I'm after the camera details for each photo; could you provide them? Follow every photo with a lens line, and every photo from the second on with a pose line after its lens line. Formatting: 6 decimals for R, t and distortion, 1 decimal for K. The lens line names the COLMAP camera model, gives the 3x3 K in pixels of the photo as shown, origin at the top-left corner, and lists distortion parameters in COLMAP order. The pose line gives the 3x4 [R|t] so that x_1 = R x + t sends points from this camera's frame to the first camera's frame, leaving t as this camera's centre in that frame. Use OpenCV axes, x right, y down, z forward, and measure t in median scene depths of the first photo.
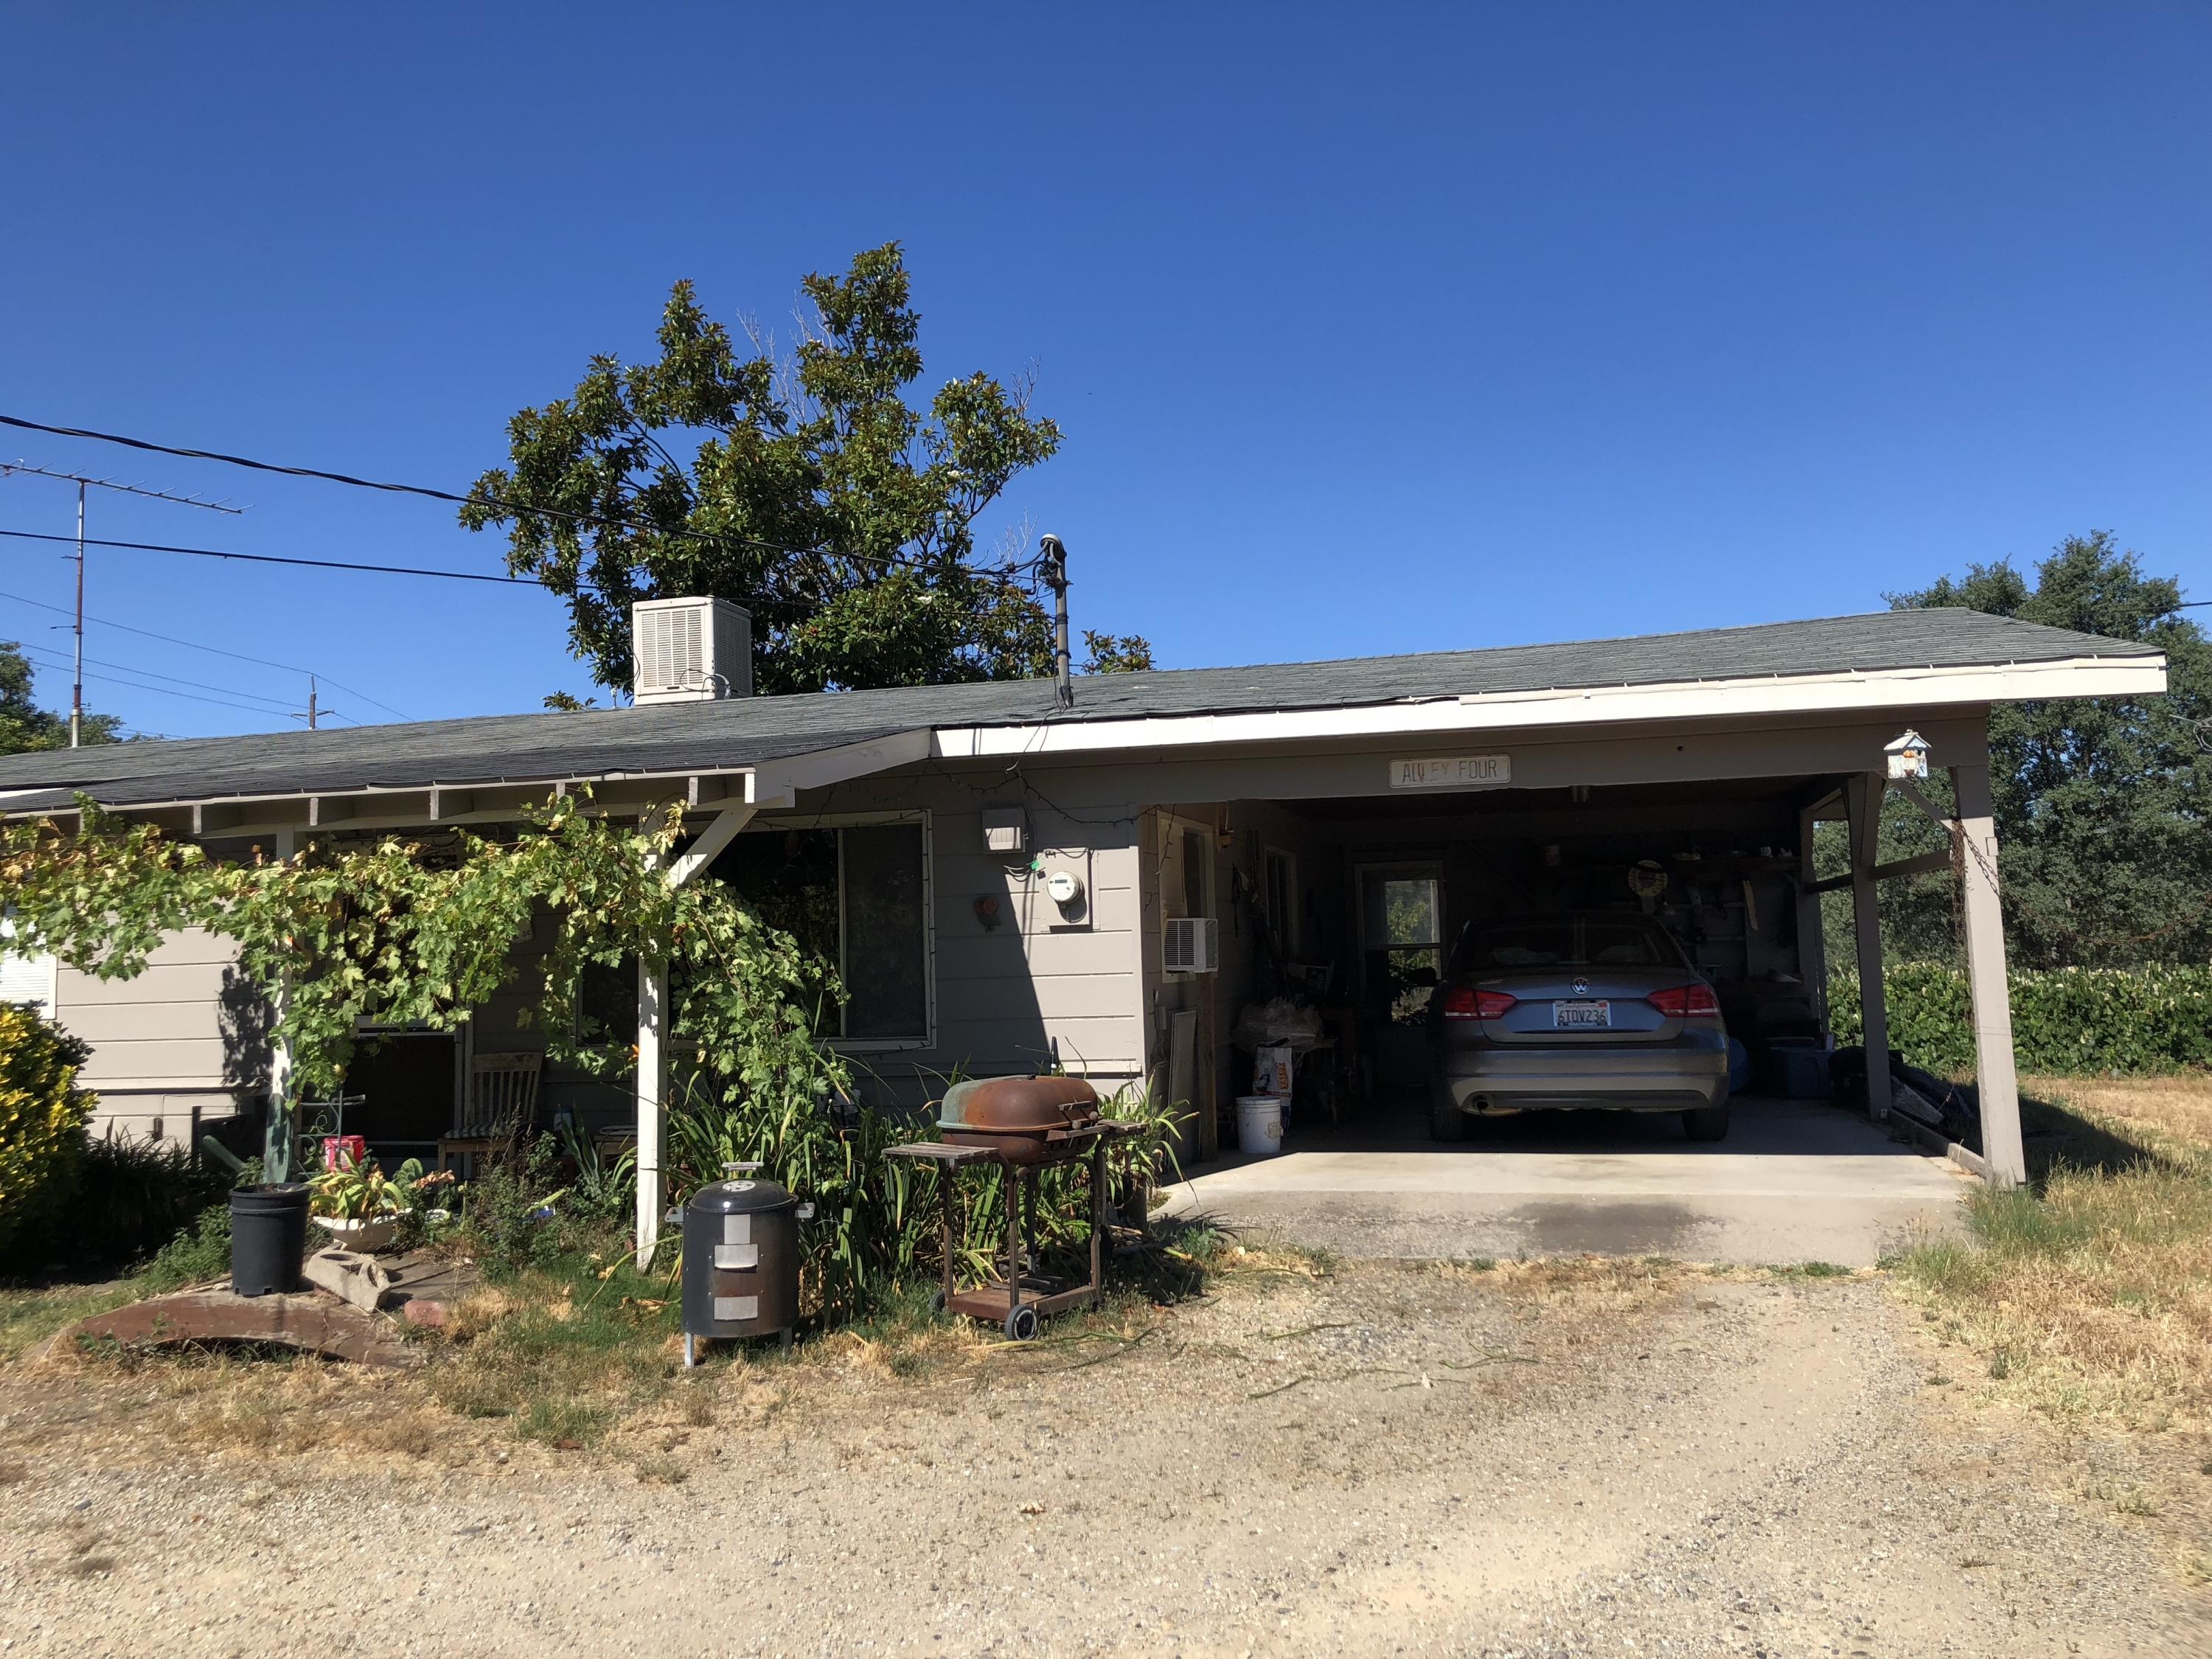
lens RADIAL K [[1835.6, 0, 1124.5], [0, 1835.6, 800.5], [0, 0, 1]] dist [0.071232, -0.079250]
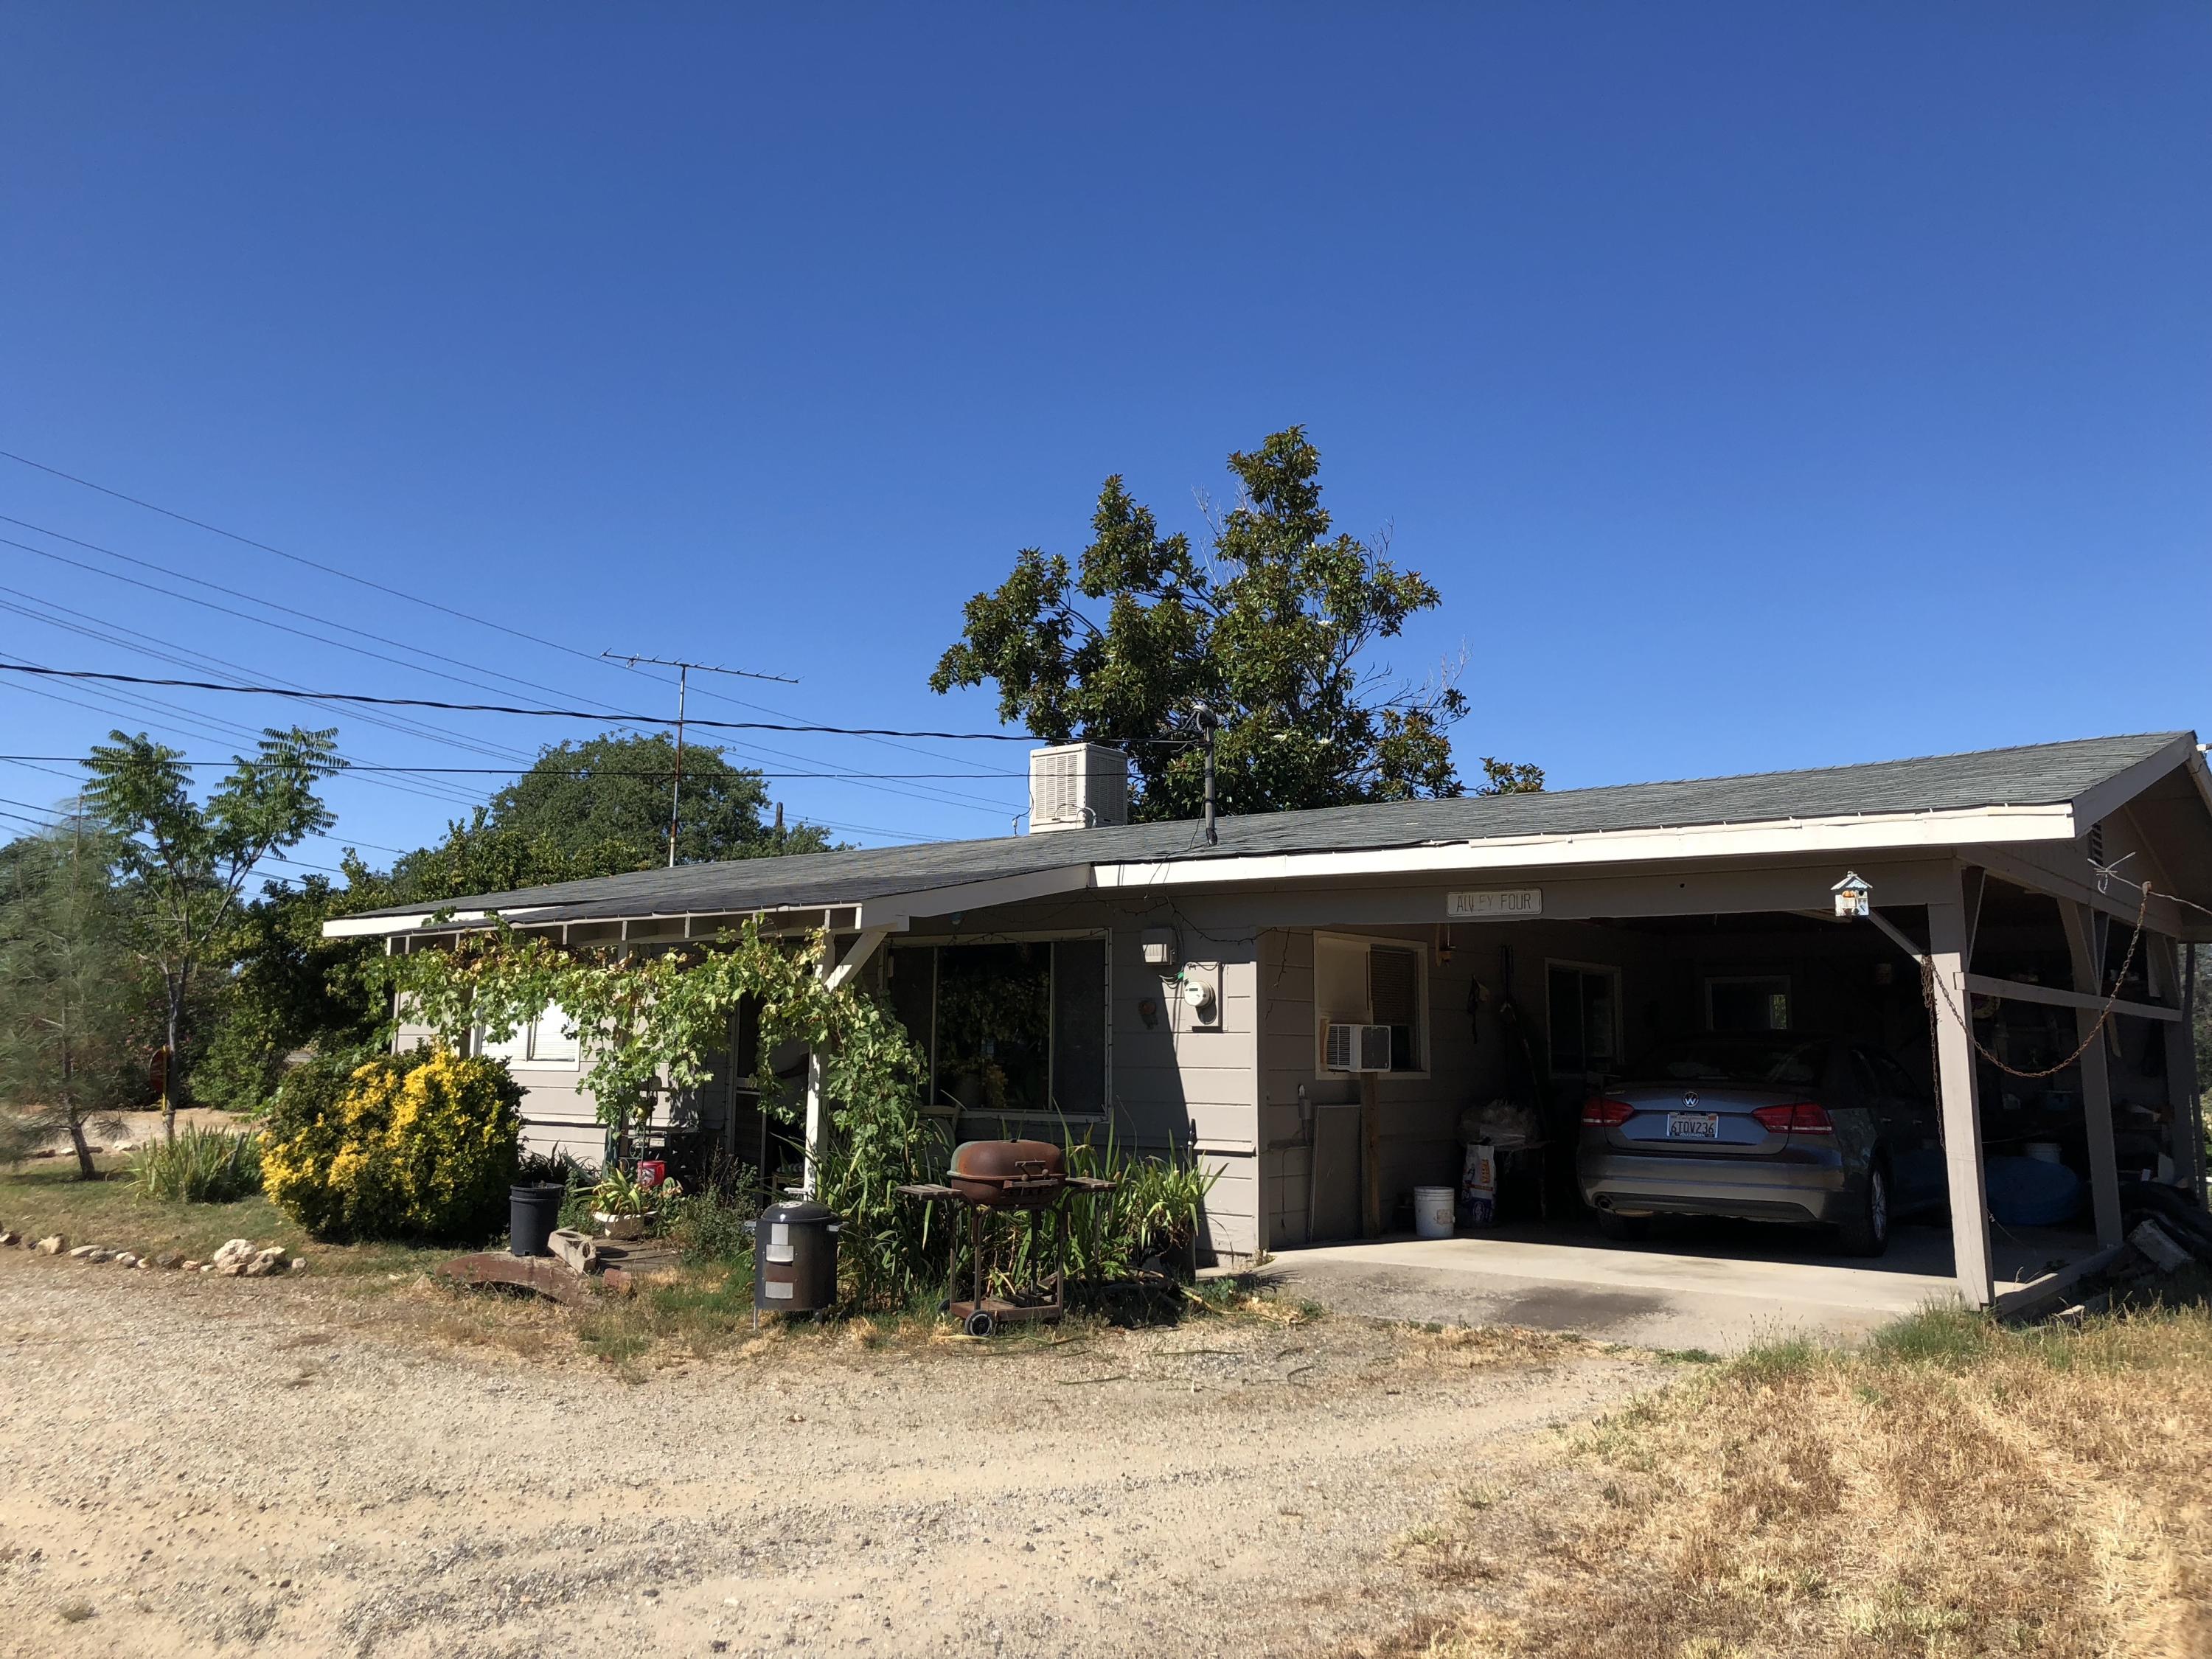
lens RADIAL K [[1835.6, 0, 1124.5], [0, 1835.6, 800.5], [0, 0, 1]] dist [0.071232, -0.079250]
pose [[0.923093, -0.014967, -0.384286, 0.387720], [-0.004152, 0.998796, -0.048875, -0.021510], [0.384555, 0.046712, 0.921919, -0.146265]]
